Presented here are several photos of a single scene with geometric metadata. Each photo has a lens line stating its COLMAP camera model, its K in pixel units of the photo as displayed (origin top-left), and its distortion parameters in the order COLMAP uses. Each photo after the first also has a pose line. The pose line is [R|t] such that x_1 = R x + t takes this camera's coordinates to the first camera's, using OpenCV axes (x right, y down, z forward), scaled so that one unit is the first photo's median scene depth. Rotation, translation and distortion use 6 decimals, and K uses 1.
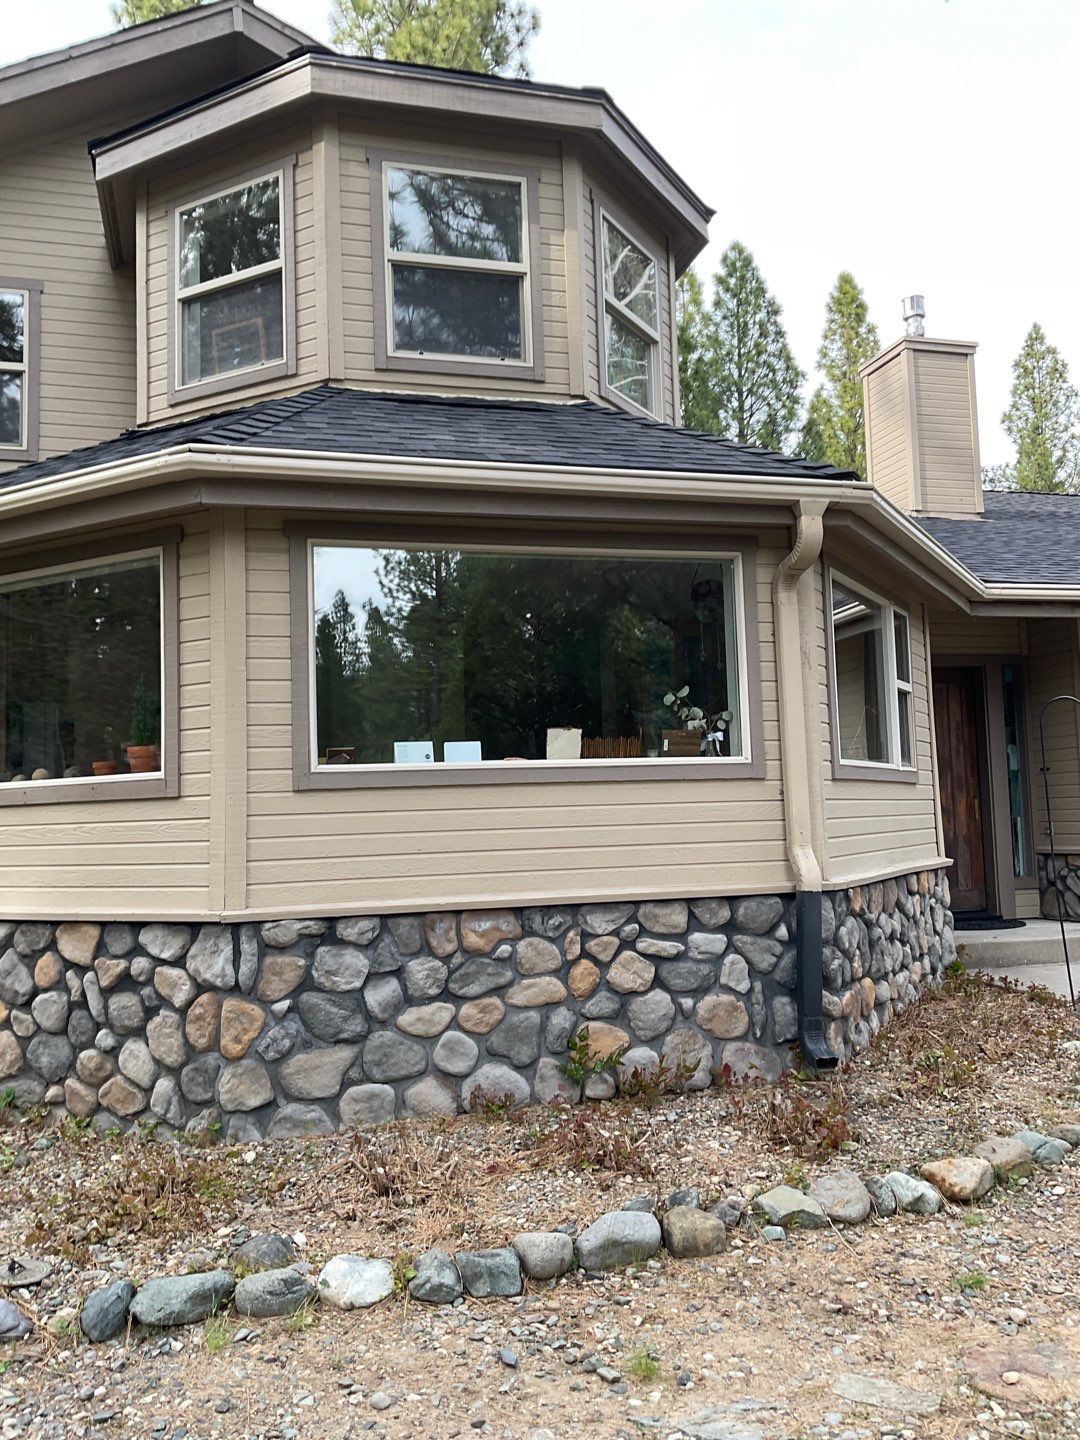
lens RADIAL K [[1179.4, 0, 533.2], [0, 1179.4, 704.7], [0, 0, 1]] dist [0.134625, -0.247782]
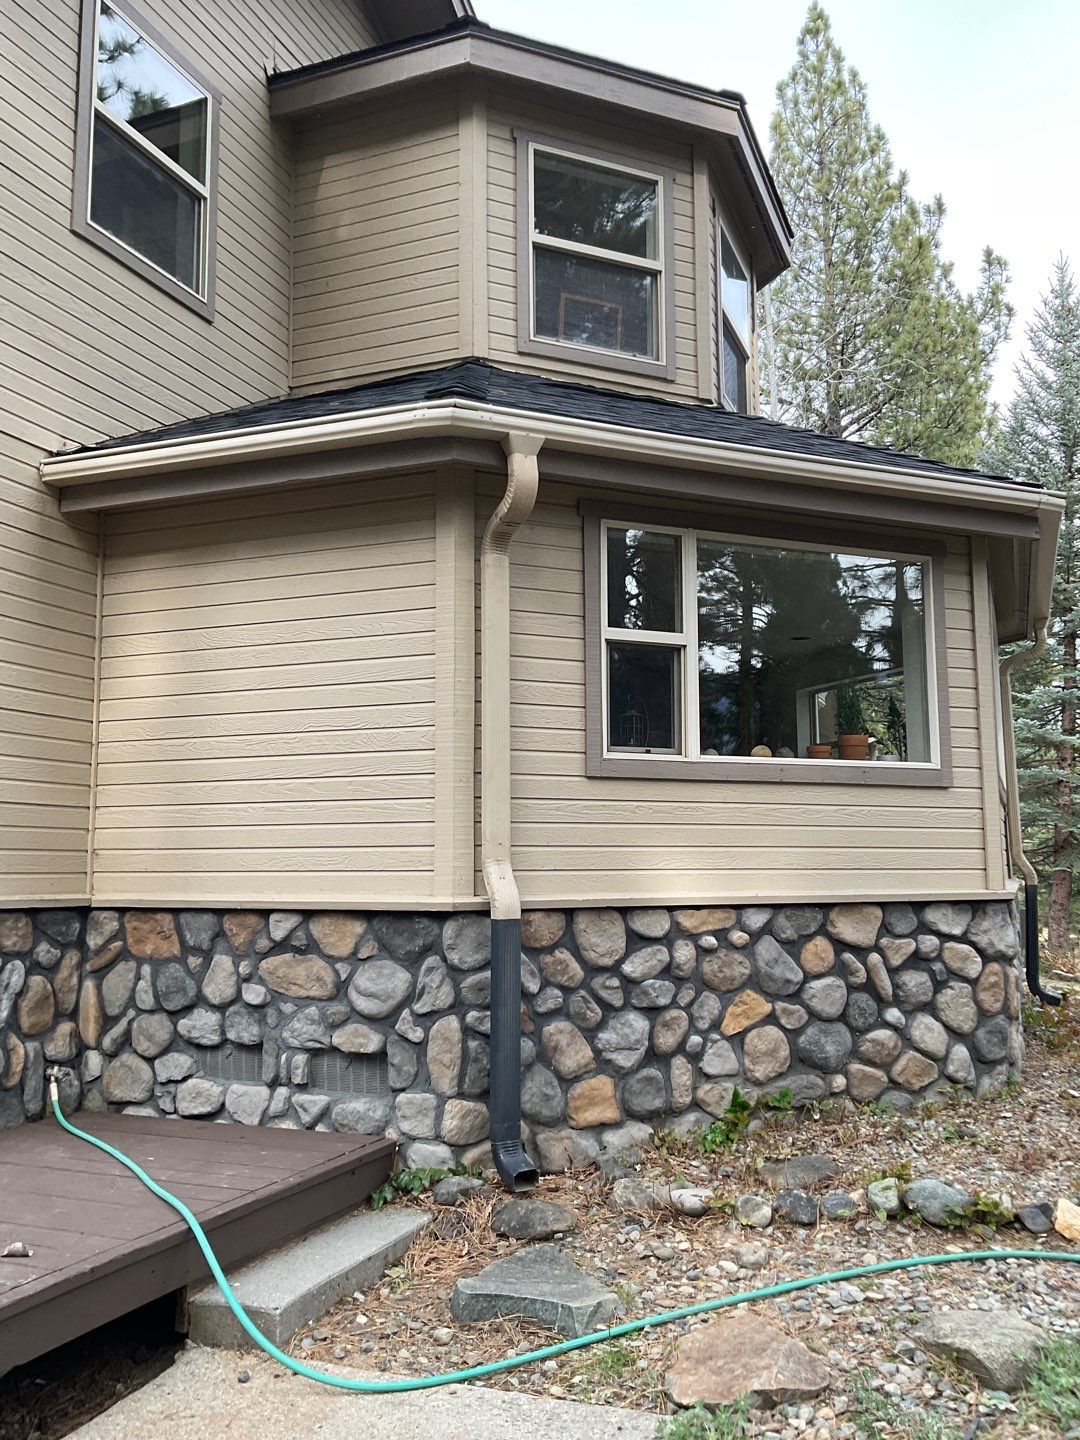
lens RADIAL K [[1179.4, 0, 533.2], [0, 1179.4, 704.7], [0, 0, 1]] dist [0.134625, -0.247782]
pose [[0.601001, 0.126468, 0.789179, -1.400469], [-0.089728, 0.991836, -0.090612, 0.135651], [-0.794196, -0.016353, 0.607442, 0.636518]]
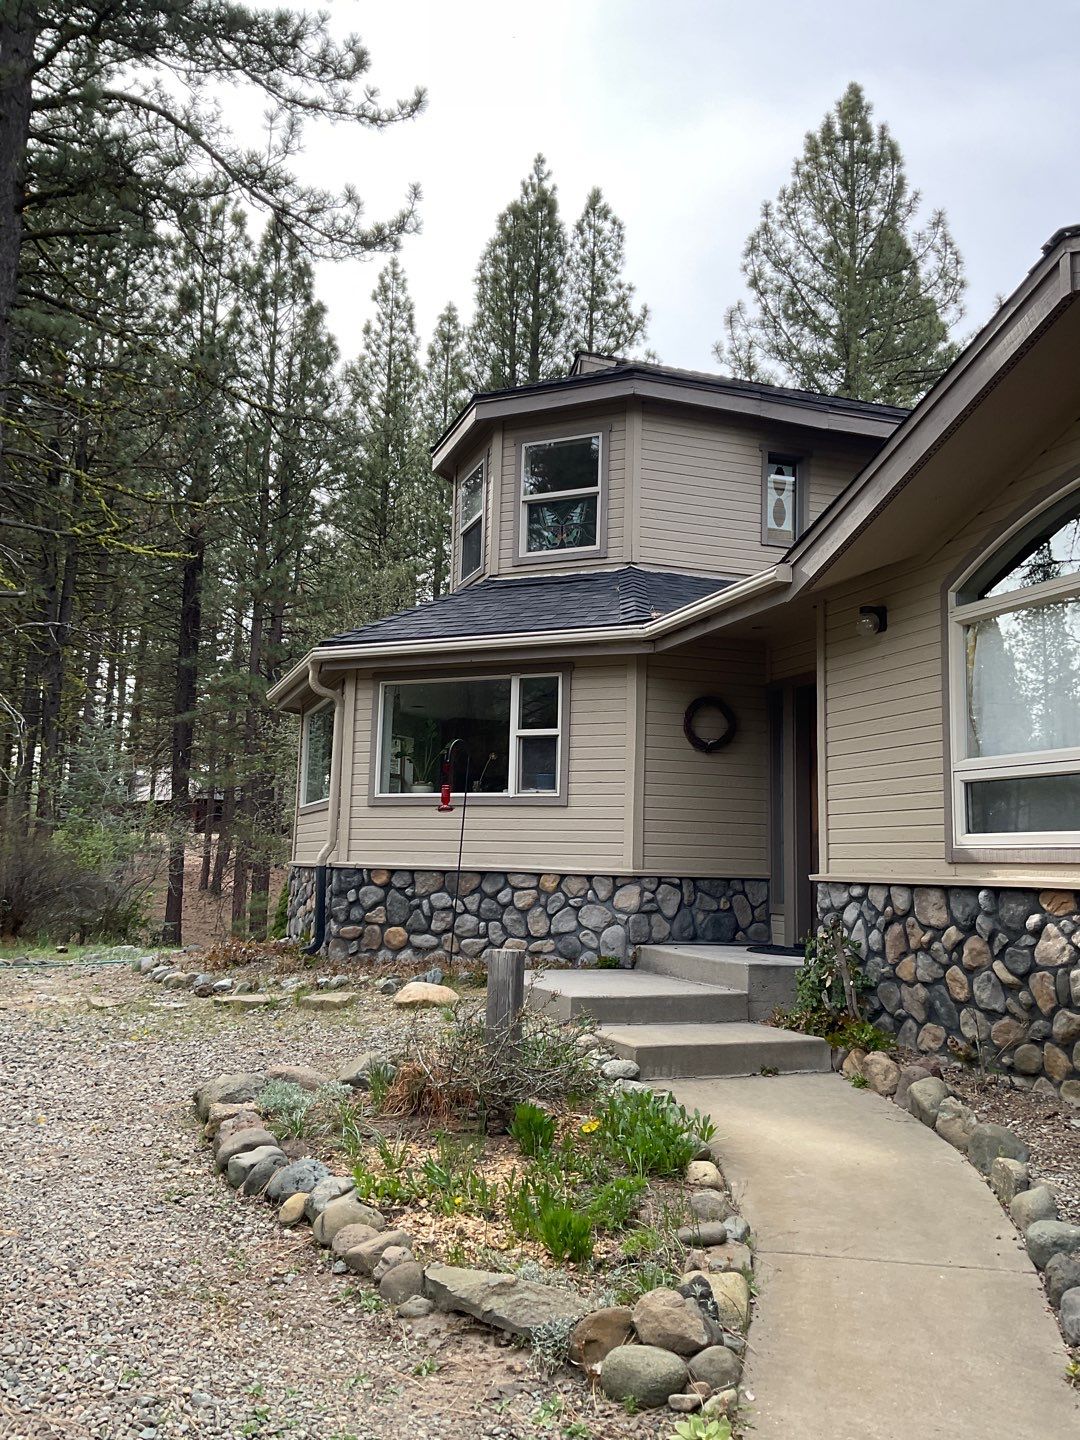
lens RADIAL K [[1179.4, 0, 533.2], [0, 1179.4, 704.7], [0, 0, 1]] dist [0.134625, -0.247782]
pose [[0.762747, -0.044252, -0.645182, 1.350765], [0.016664, 0.998670, -0.048796, 0.002203], [0.646483, 0.026468, 0.762469, -0.380845]]
